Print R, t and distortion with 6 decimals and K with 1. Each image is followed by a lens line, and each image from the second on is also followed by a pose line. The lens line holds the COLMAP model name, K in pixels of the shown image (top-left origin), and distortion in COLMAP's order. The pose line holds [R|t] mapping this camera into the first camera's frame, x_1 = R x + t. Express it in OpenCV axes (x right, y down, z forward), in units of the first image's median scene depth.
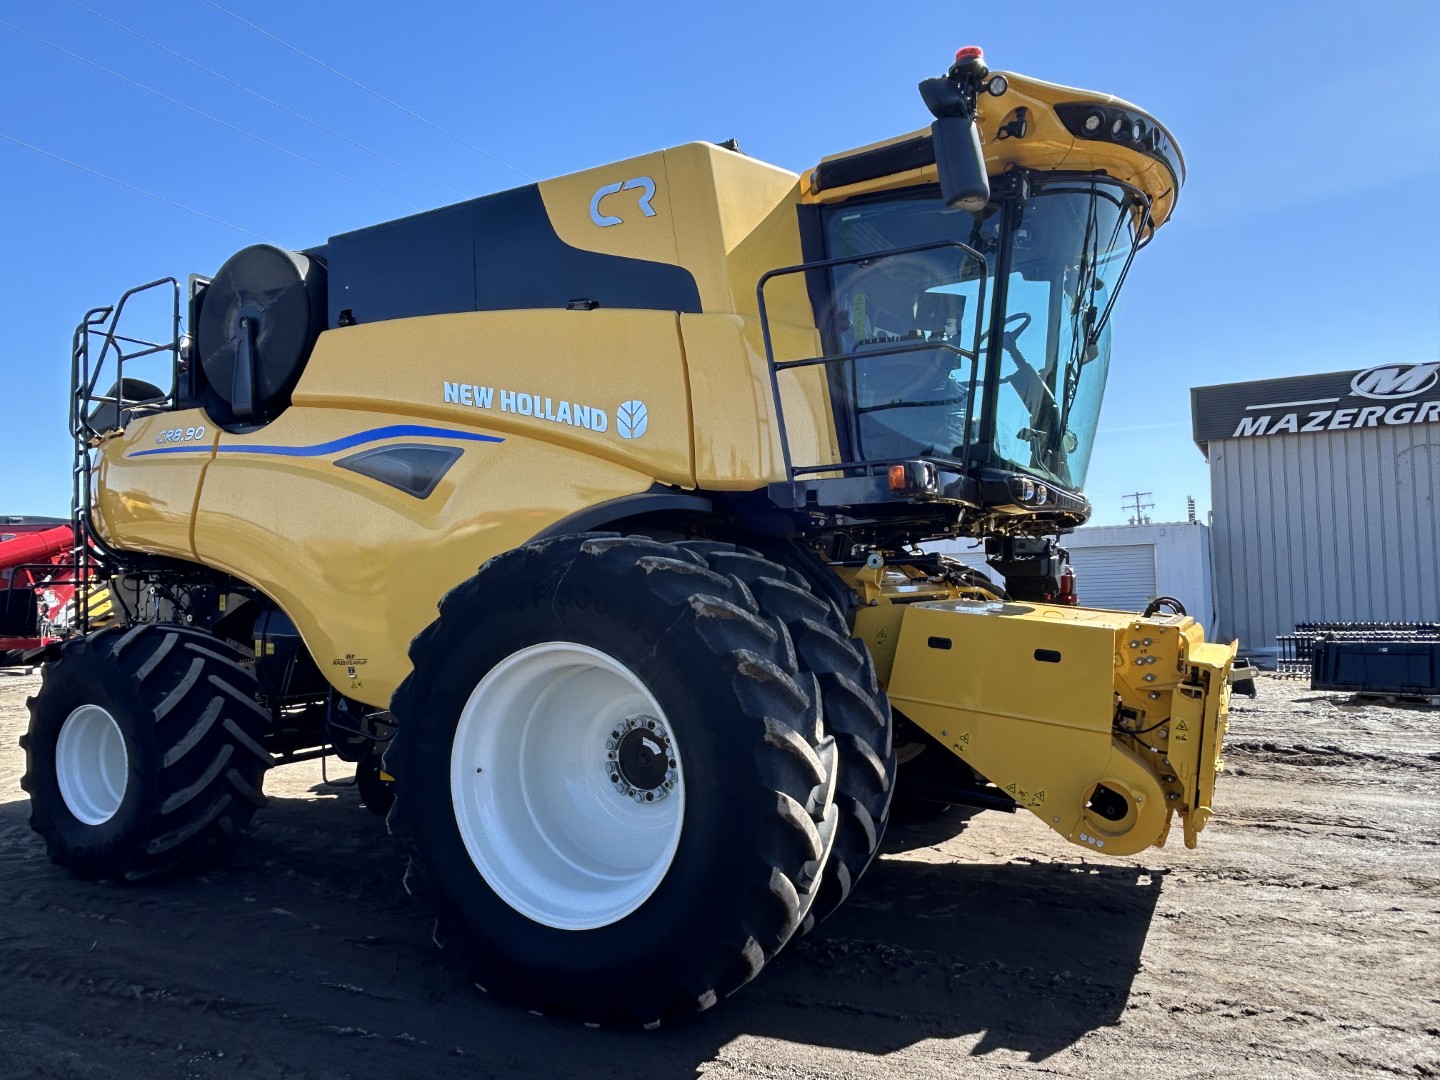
lens RADIAL K [[1029.2, 0, 726.4], [0, 1029.2, 542.9], [0, 0, 1]] dist [-0.020484, 0.003137]
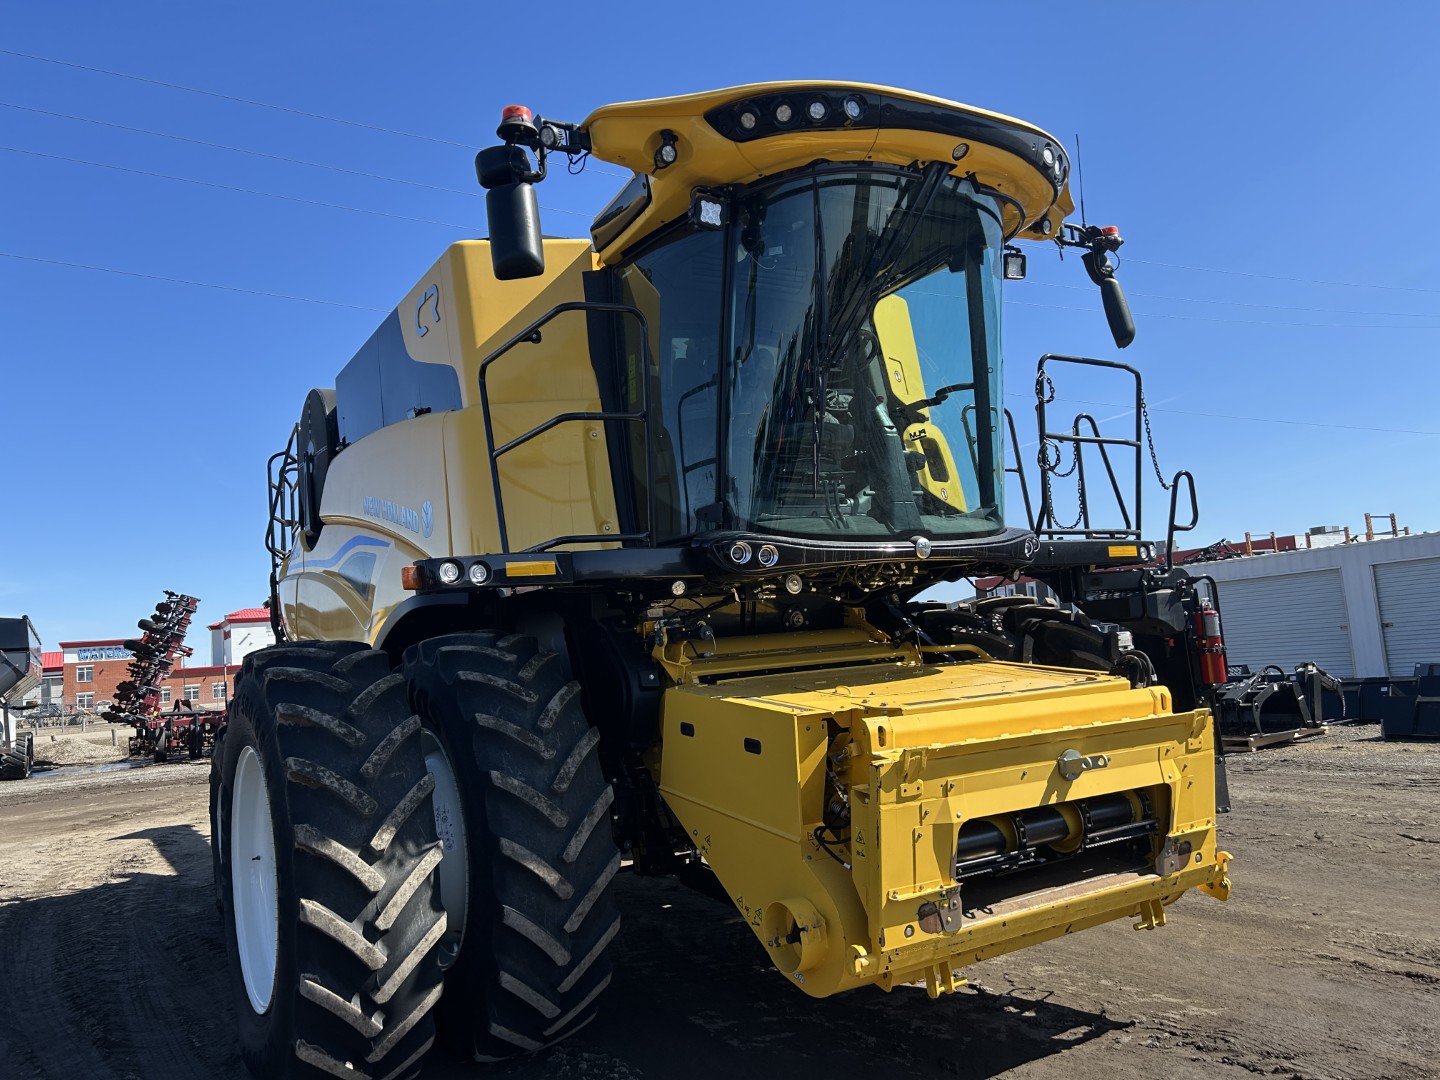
lens RADIAL K [[1104.8, 0, 719.7], [0, 1104.8, 518.2], [0, 0, 1]] dist [0.001274, -0.002965]
pose [[0.852974, -0.111996, -0.509796, 0.675239], [0.089181, 0.993618, -0.069072, -0.014836], [0.514278, 0.013453, 0.857518, 0.171977]]
